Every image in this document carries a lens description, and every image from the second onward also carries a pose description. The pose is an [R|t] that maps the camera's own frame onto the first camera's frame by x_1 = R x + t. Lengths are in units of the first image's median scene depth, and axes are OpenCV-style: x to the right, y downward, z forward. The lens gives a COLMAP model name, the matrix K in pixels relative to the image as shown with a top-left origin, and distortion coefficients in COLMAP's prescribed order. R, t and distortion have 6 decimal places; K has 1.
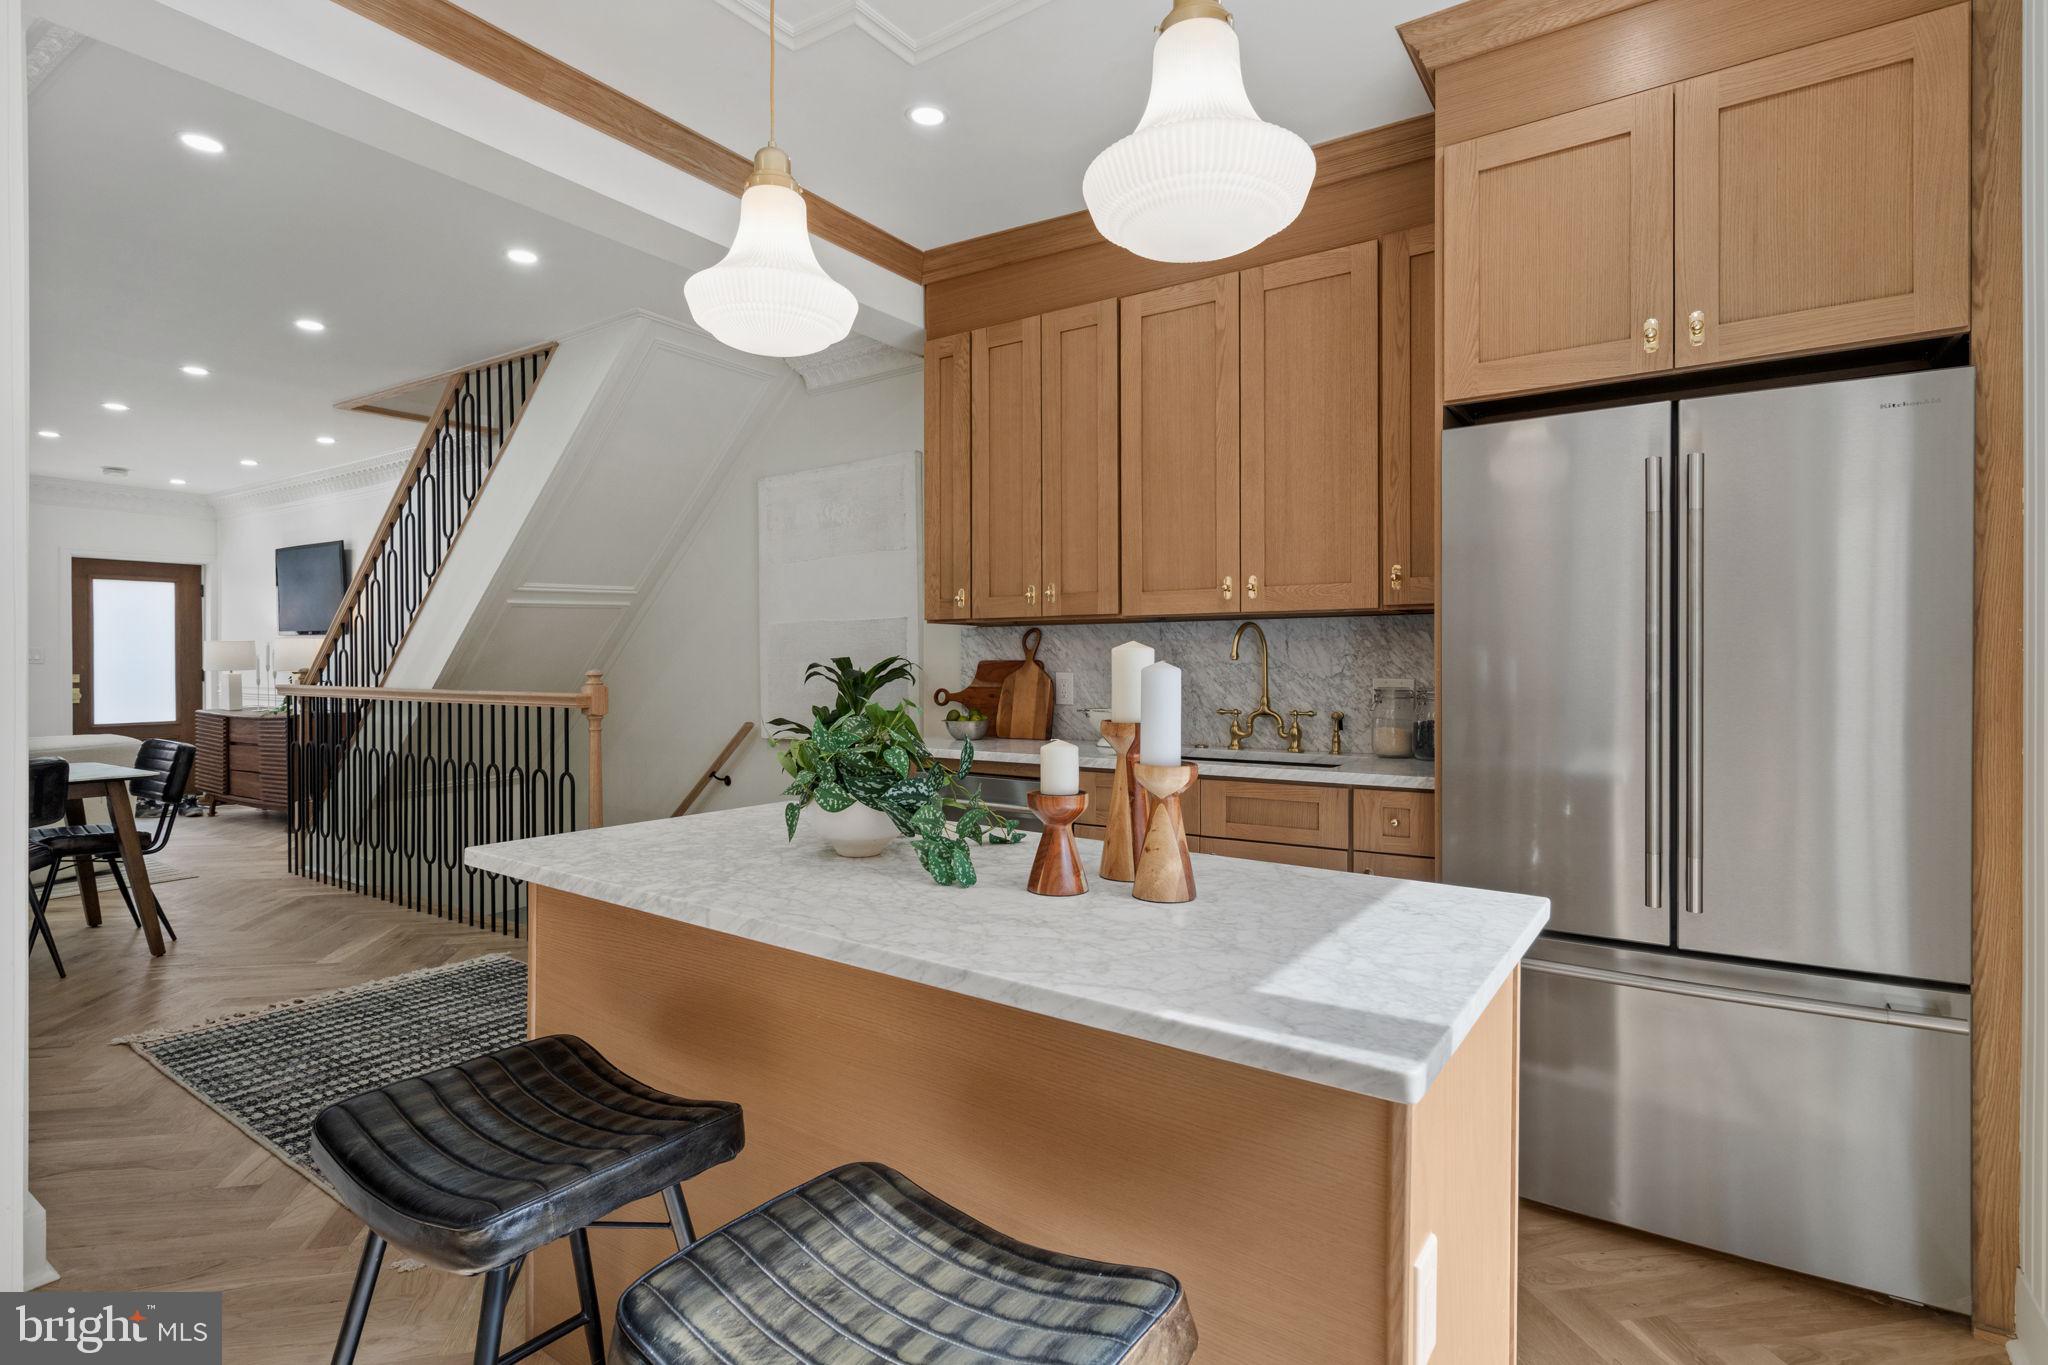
lens RADIAL K [[996.5, 0, 1026.5], [0, 996.5, 665.6], [0, 0, 1]] dist [0.017390, 0.000531]
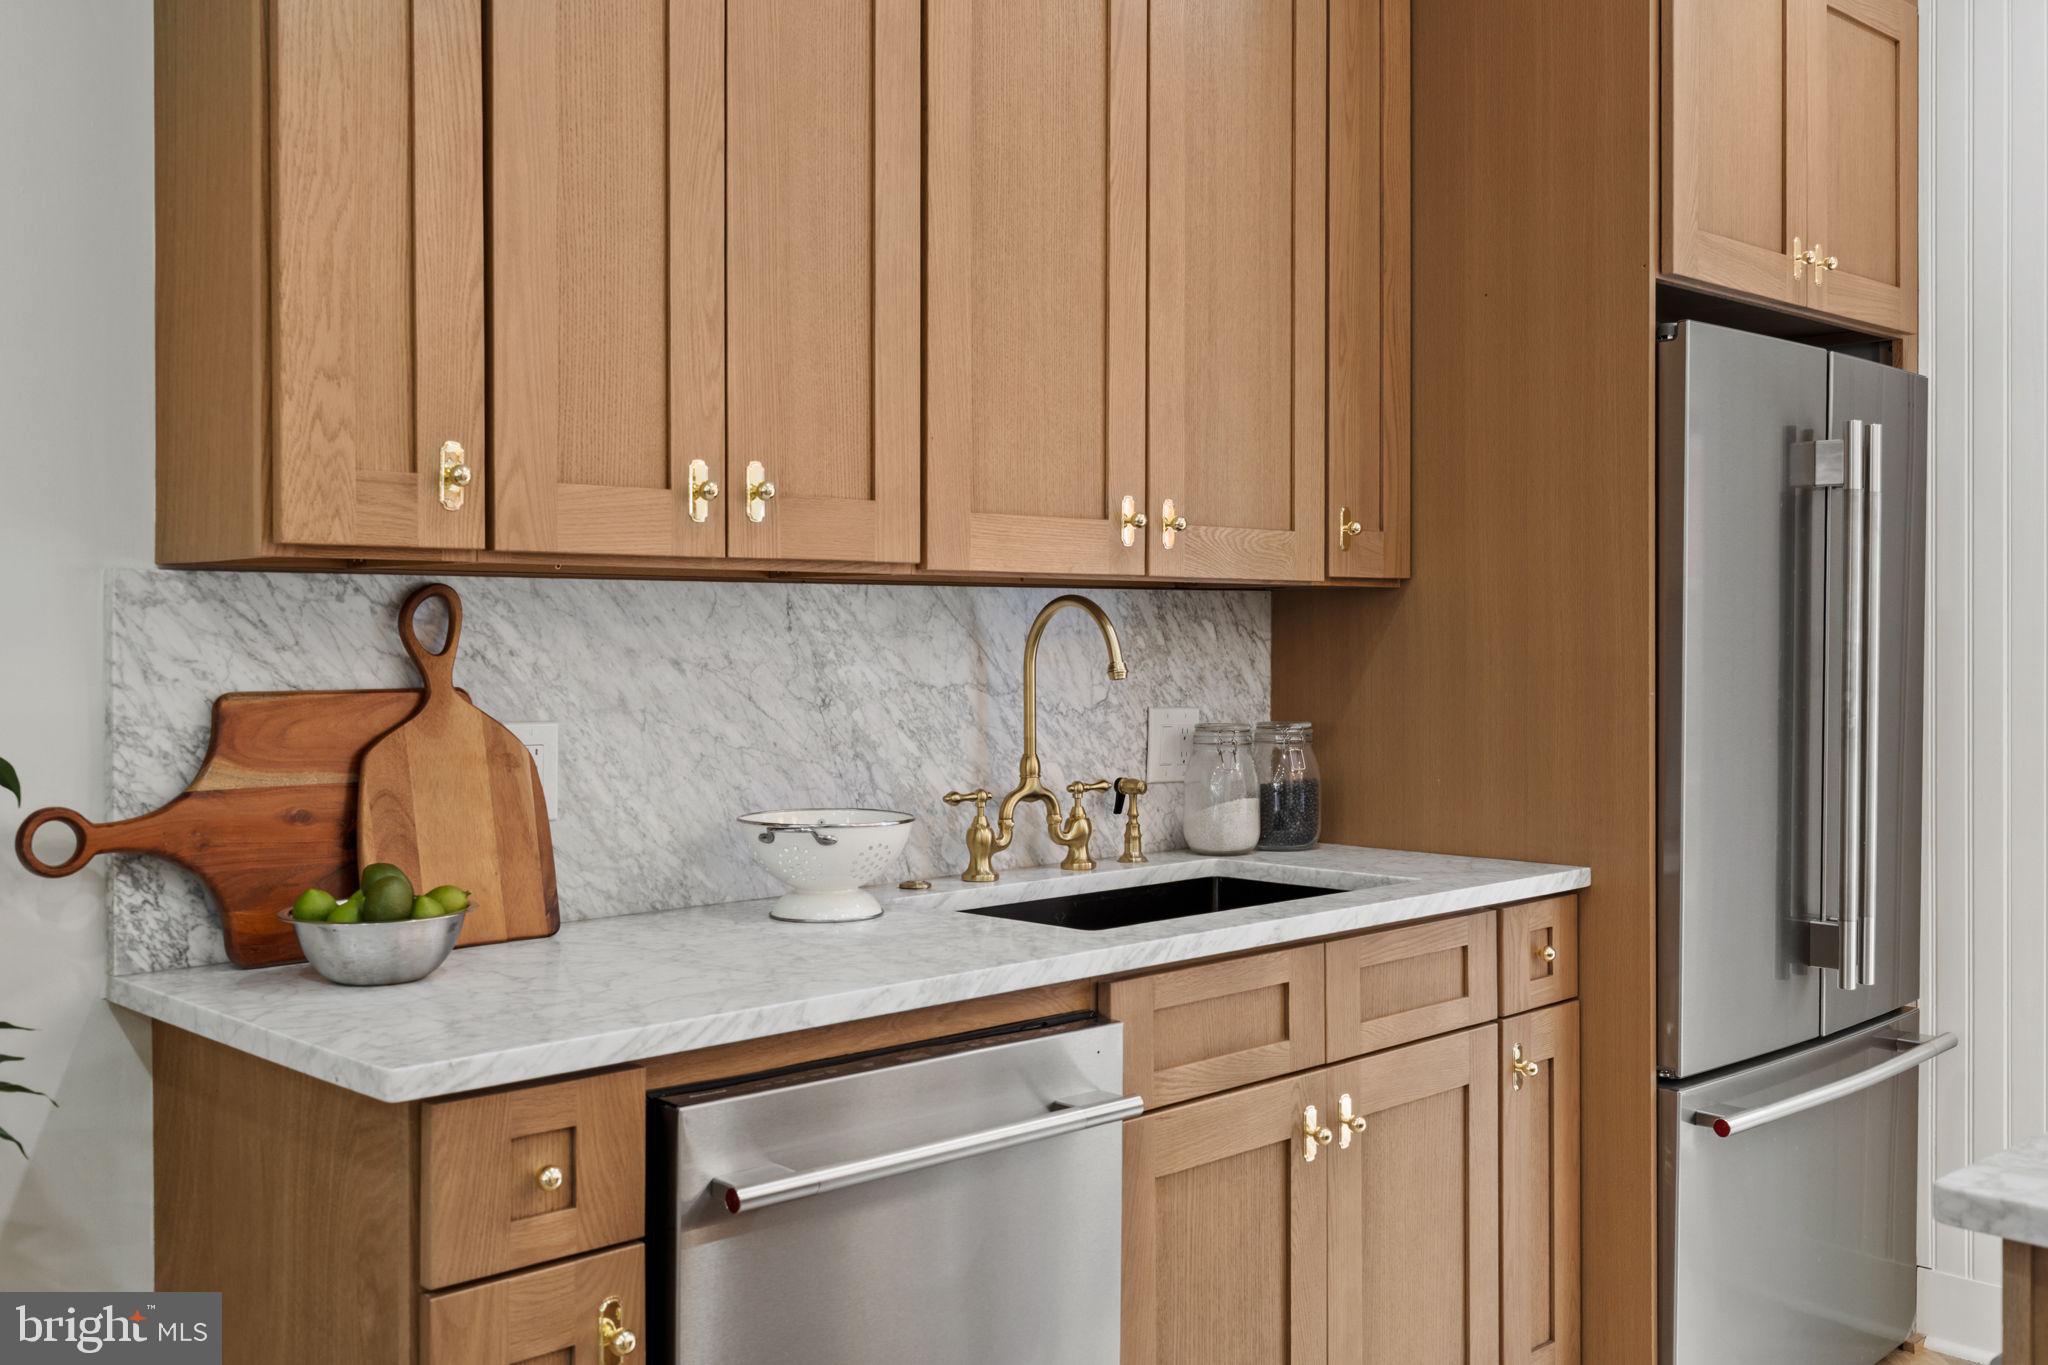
lens RADIAL K [[1927.6, 0, 1027.6], [0, 1927.6, 650.1], [0, 0, 1]] dist [0.002663, 0.000000]
pose [[0.211984, -0.009758, 0.977224, -0.629047], [0.000835, 0.999952, 0.009803, -0.026884], [-0.977273, -0.001262, 0.211982, 0.818874]]
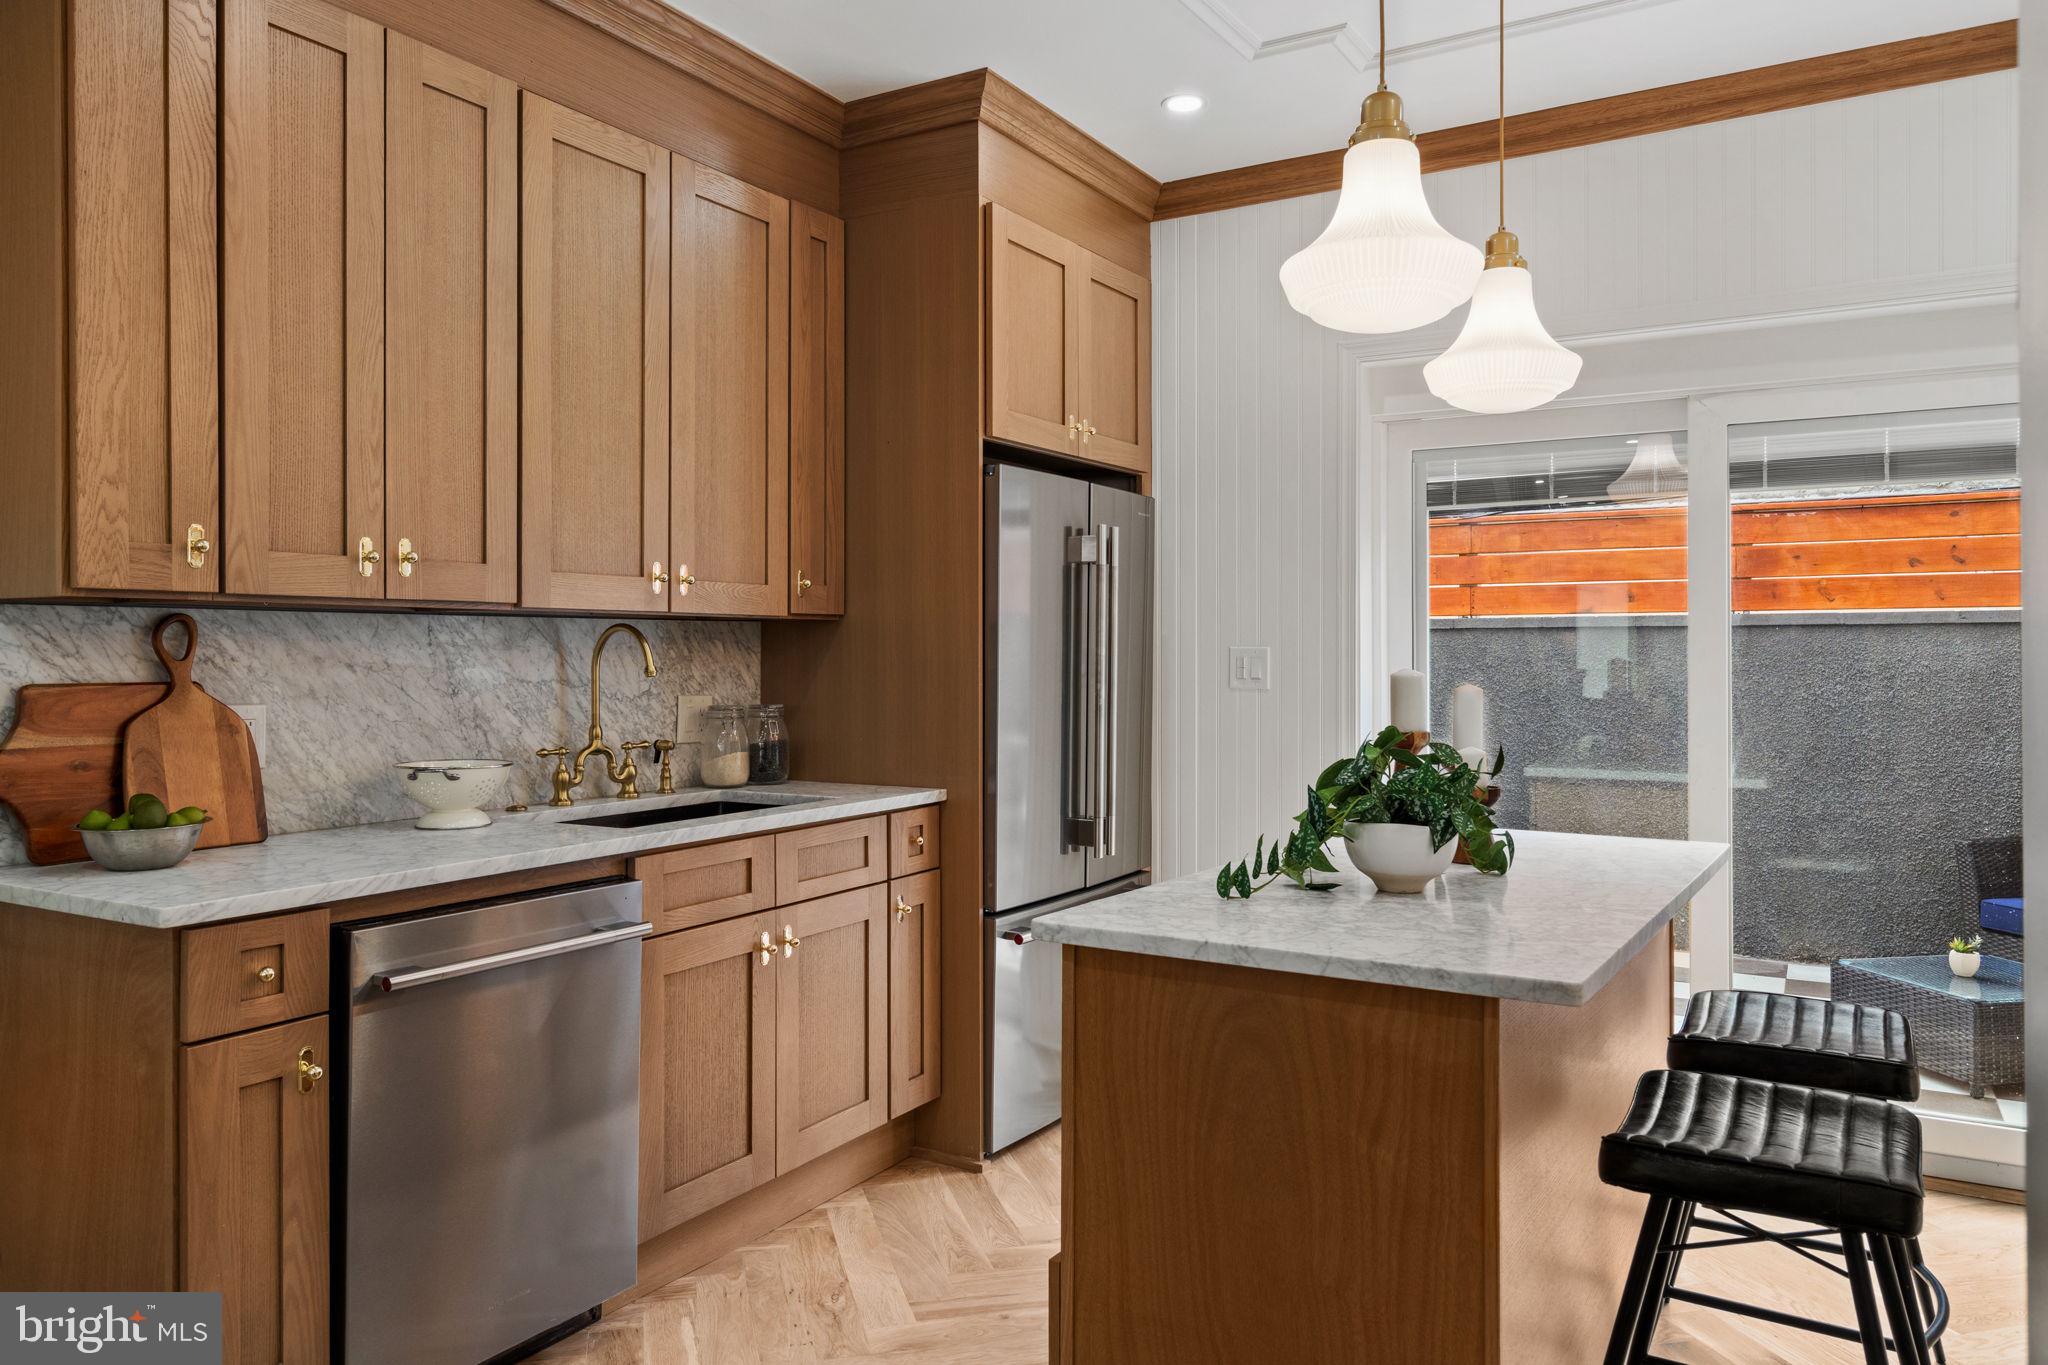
lens RADIAL K [[1412.0, 0, 1013.9], [0, 1412.0, 654.2], [0, 0, 1]] dist [0.008986, -0.001461]
pose [[-0.045635, -0.003062, 0.998953, -0.796018], [-0.000913, 0.999995, 0.003024, -0.024636], [-0.998958, -0.000774, -0.045638, 0.750472]]
